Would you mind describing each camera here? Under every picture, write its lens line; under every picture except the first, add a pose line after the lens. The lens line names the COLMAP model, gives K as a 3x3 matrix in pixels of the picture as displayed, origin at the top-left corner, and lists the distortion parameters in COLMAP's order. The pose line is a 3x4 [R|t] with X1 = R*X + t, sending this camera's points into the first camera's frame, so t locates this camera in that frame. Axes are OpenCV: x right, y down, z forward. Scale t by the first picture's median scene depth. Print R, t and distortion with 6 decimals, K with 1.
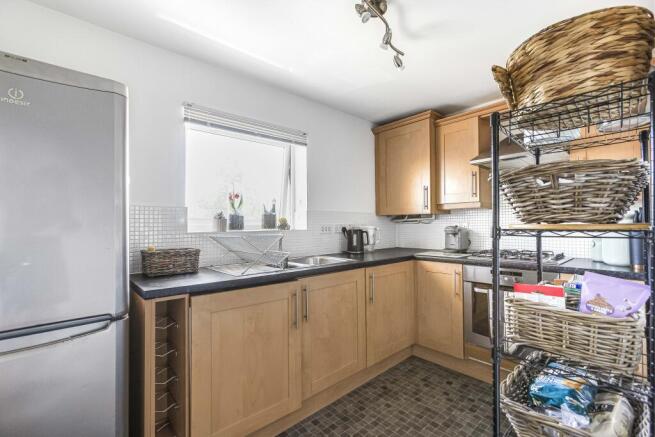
lens RADIAL K [[292.9, 0, 329.8], [0, 292.9, 220.1], [0, 0, 1]] dist [-0.002422, -0.000106]
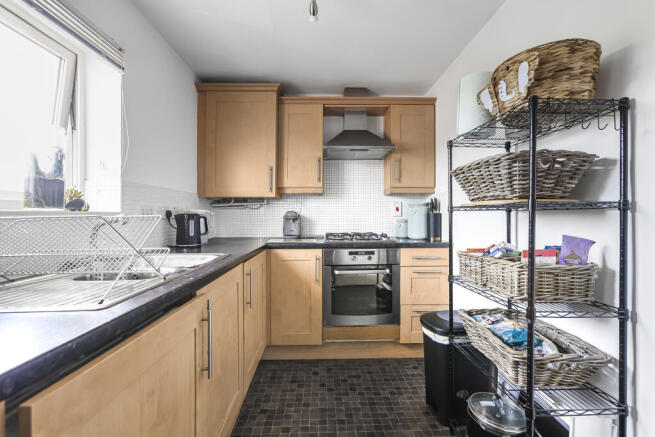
lens RADIAL K [[297.0, 0, 330.0], [0, 297.0, 213.7], [0, 0, 1]] dist [-0.010376, 0.000626]
pose [[0.646715, 0.011962, 0.762638, -0.264763], [-0.015196, 0.999881, -0.002798, 0.031341], [-0.762580, -0.009780, 0.646820, 0.296755]]
